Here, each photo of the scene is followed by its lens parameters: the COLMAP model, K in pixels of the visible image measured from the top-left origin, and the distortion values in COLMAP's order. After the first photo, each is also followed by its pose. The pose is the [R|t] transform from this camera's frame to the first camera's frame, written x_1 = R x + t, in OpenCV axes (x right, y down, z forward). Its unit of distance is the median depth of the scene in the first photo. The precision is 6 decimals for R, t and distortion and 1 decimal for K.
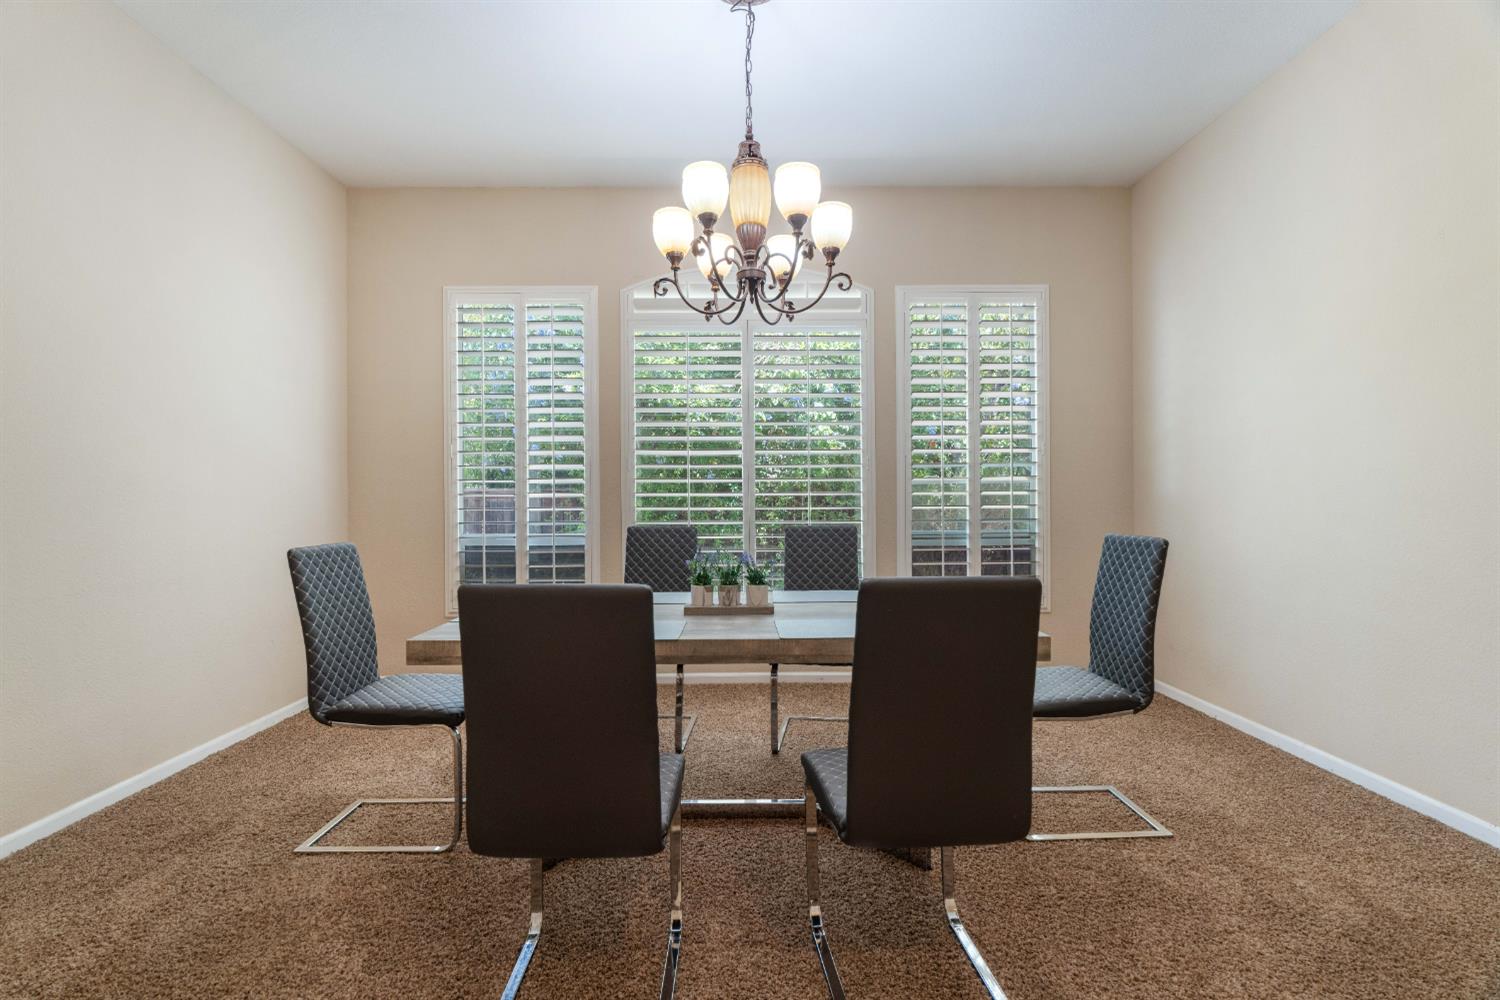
lens RADIAL K [[687.7, 0, 745.3], [0, 687.7, 511.7], [0, 0, 1]] dist [-0.003513, -0.000040]
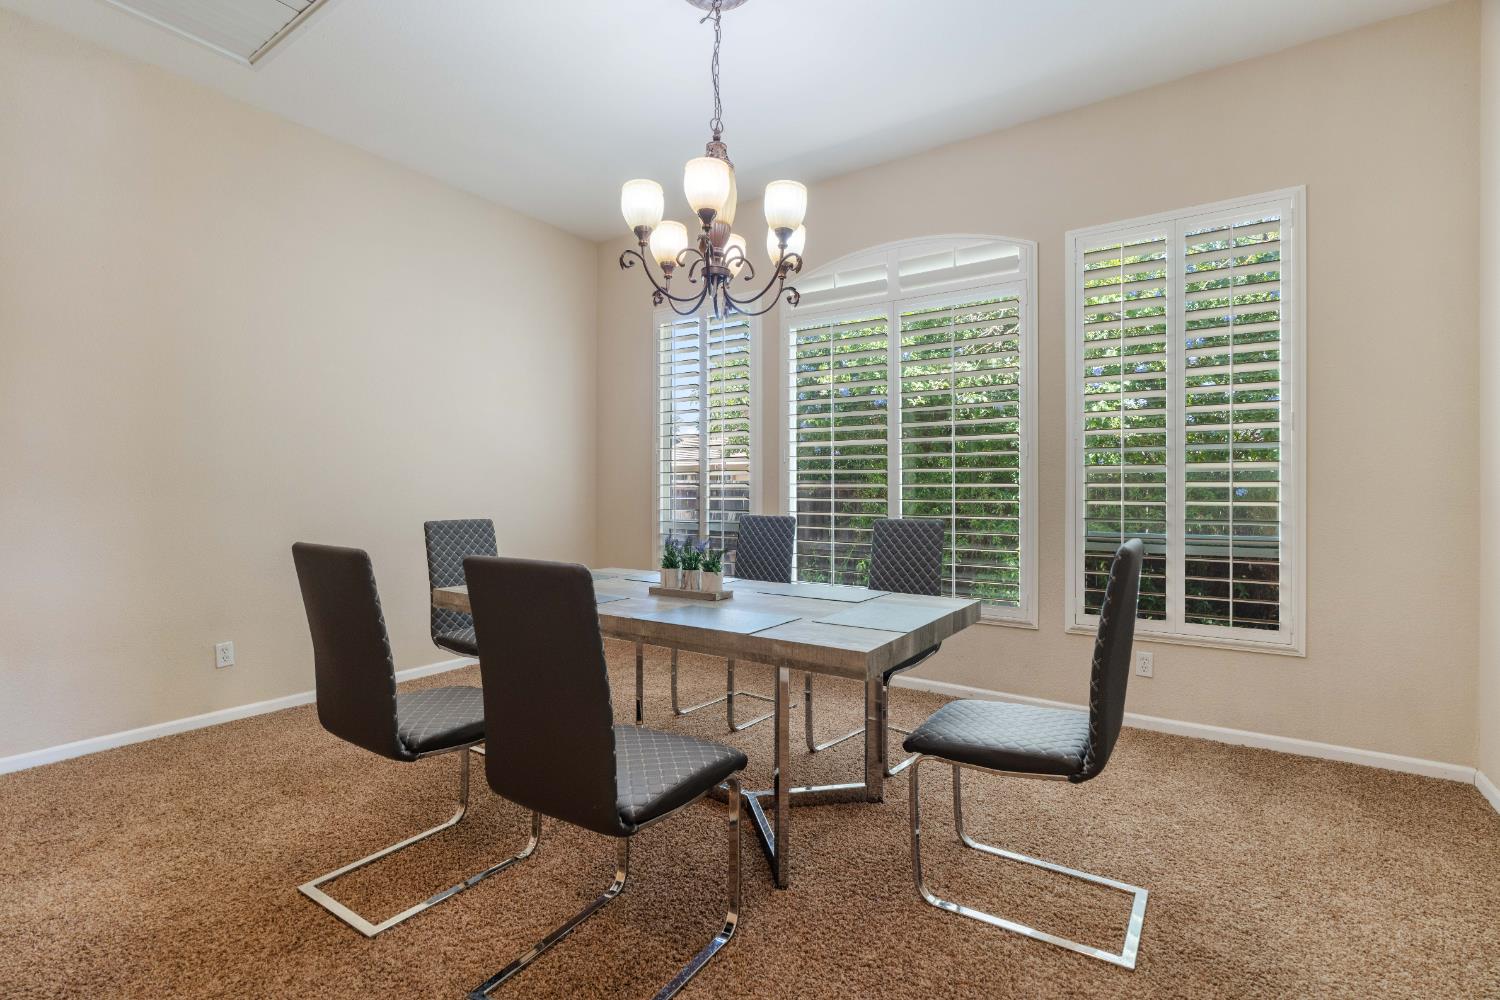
lens RADIAL K [[706.6, 0, 750.0], [0, 706.6, 500.0], [0, 0, 1]] dist [-0.000724, -0.000093]
pose [[0.818530, 0.015584, -0.574253, 0.664251], [-0.018986, 0.999820, 0.000070, -0.002209], [0.574150, 0.010845, 0.818678, 0.164061]]
